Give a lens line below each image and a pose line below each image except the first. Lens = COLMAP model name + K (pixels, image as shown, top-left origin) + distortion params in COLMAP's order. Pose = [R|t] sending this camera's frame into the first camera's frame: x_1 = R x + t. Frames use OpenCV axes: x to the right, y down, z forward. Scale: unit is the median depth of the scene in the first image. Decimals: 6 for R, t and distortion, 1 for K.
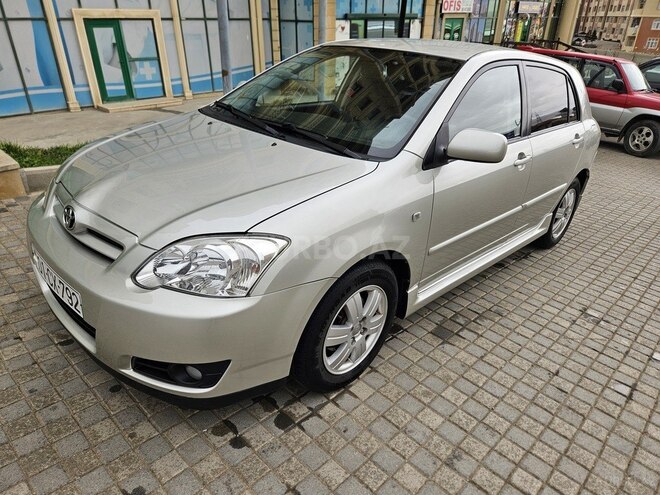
lens RADIAL K [[442.9, 0, 332.7], [0, 442.9, 248.1], [0, 0, 1]] dist [0.071592, -0.057842]
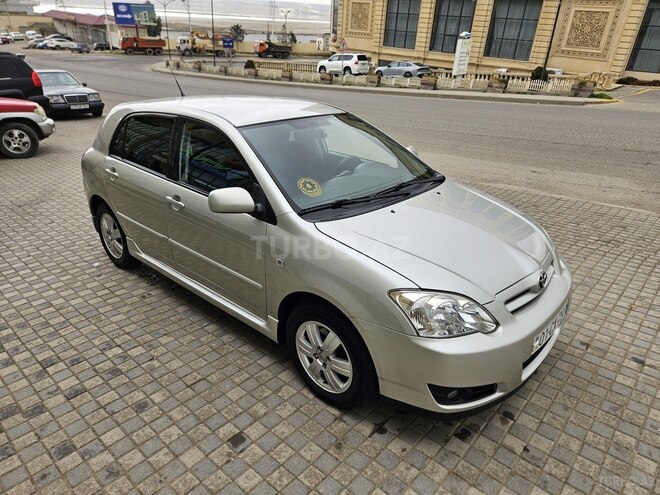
lens RADIAL K [[442.9, 0, 332.2], [0, 442.9, 250.1], [0, 0, 1]] dist [0.071592, -0.057842]
pose [[-0.022699, -0.474274, 0.880085, -1.315208], [0.412323, 0.797513, 0.440411, -0.768138], [-0.910755, 0.372877, 0.177451, 1.000561]]
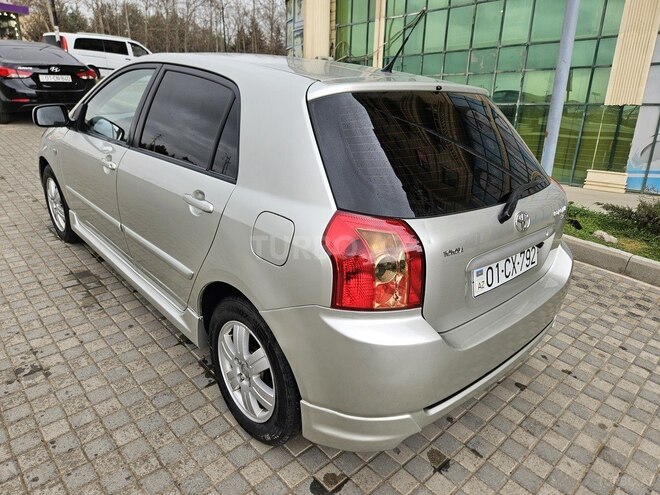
lens RADIAL K [[442.9, 0, 338.3], [0, 442.9, 250.7], [0, 0, 1]] dist [0.071592, -0.057842]
pose [[-0.040045, 0.292373, -0.955466, 1.558258], [-0.479513, 0.833303, 0.275088, -0.613970], [0.876621, 0.469174, 0.106827, 1.625407]]
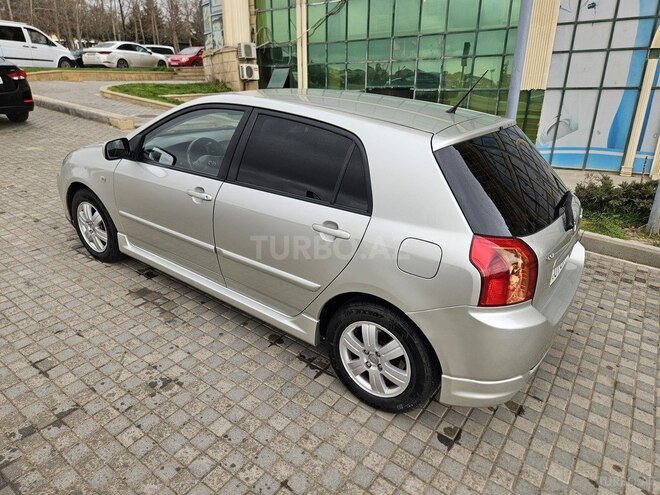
lens RADIAL K [[442.9, 0, 328.9], [0, 442.9, 250.7], [0, 0, 1]] dist [0.071592, -0.057842]
pose [[0.143757, 0.329105, -0.933287, 1.716469], [-0.452749, 0.860470, 0.233689, -0.537832], [0.879973, 0.388950, 0.272700, 1.197984]]
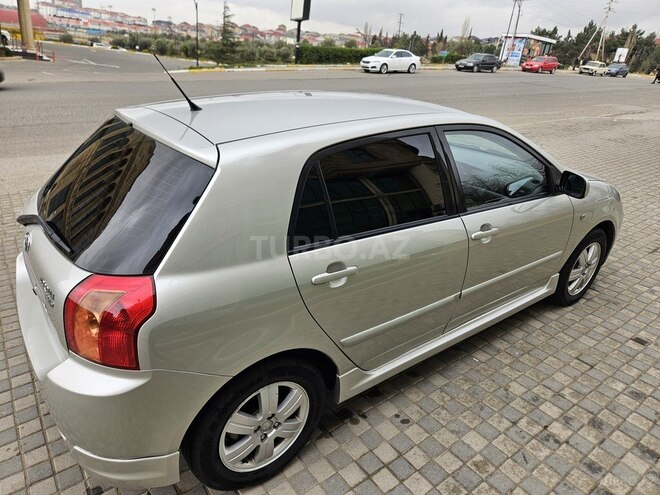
lens RADIAL K [[442.9, 0, 327.2], [0, 442.9, 244.6], [0, 0, 1]] dist [0.071592, -0.057842]
pose [[-0.977341, -0.182608, 0.107047, 0.188957], [-0.037878, 0.648438, 0.760325, -1.240858], [-0.208255, 0.739042, -0.640661, 2.372697]]
